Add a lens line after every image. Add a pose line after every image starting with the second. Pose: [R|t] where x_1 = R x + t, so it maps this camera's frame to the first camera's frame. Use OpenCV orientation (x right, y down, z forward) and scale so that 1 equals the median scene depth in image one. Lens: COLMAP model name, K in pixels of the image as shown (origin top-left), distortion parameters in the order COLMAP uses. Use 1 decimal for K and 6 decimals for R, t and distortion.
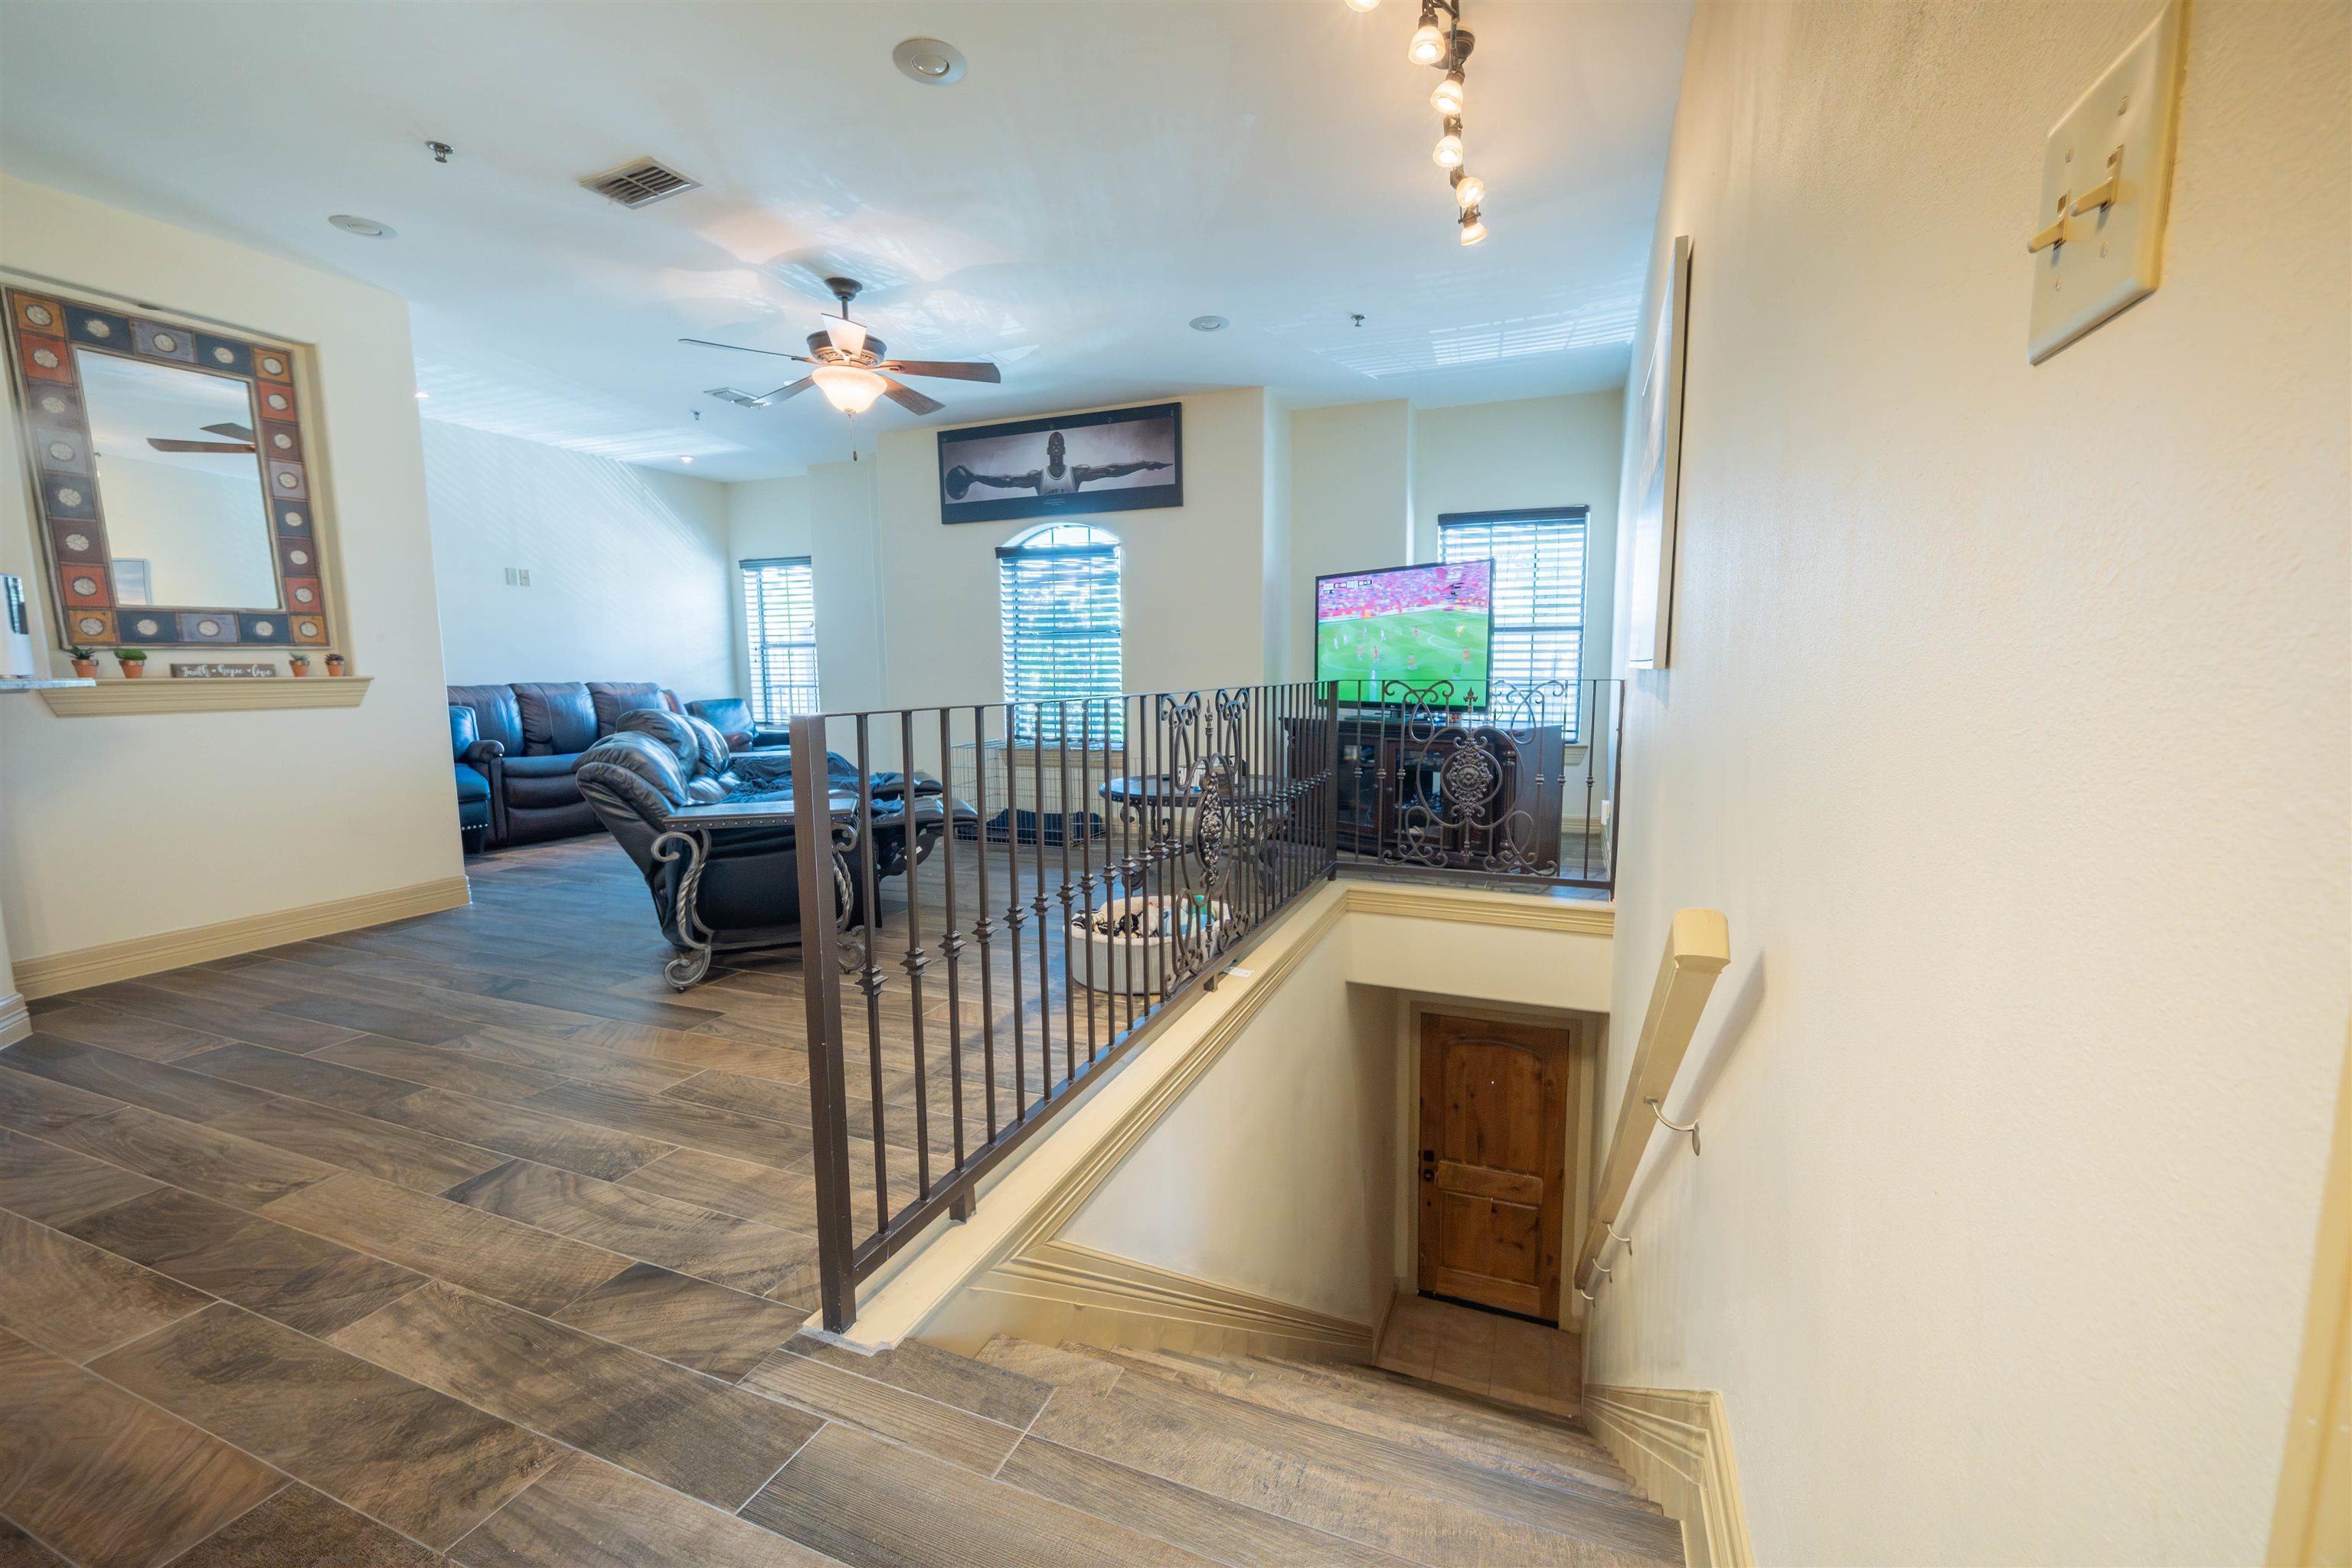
lens RADIAL K [[981.6, 0, 1190.3], [0, 981.6, 790.8], [0, 0, 1]] dist [0.000912, -0.000683]
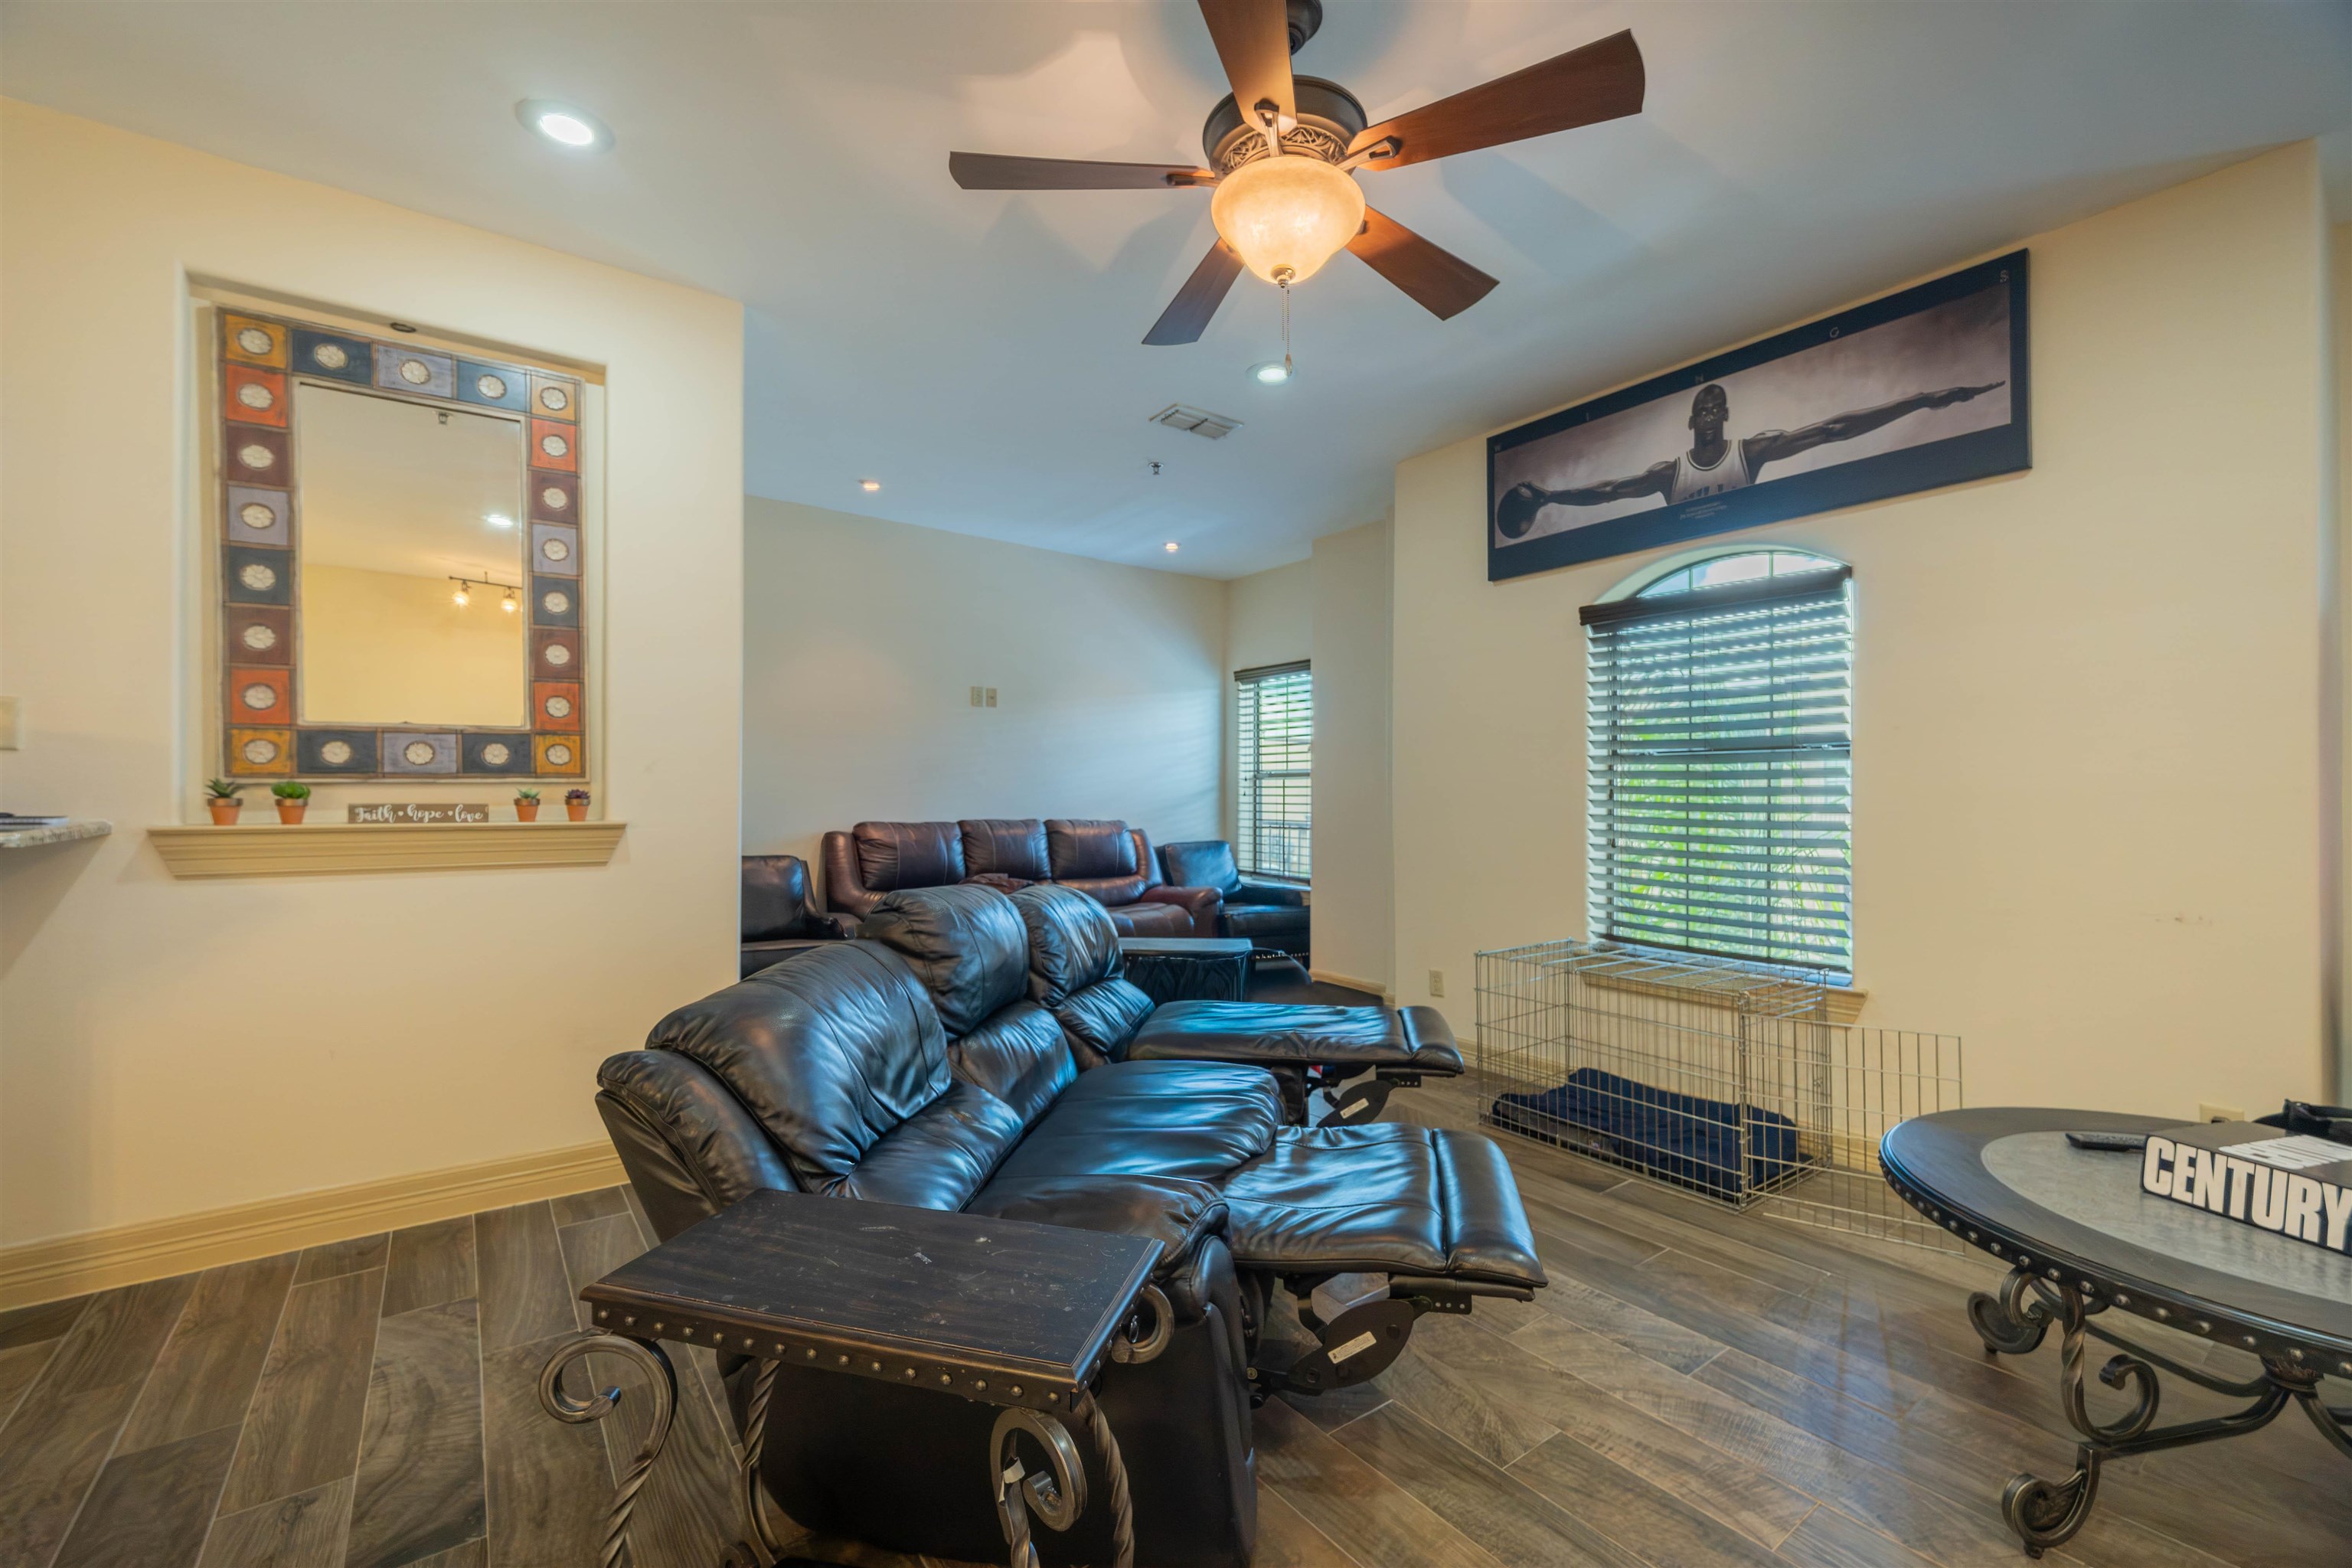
lens RADIAL K [[991.5, 0, 1180.0], [0, 991.5, 787.5], [0, 0, 1]] dist [0.002017, -0.002637]
pose [[0.847544, 0.005865, -0.530692, -0.137224], [-0.076097, 0.990950, -0.110580, -0.093495], [0.525241, 0.134106, 0.840320, 0.621335]]
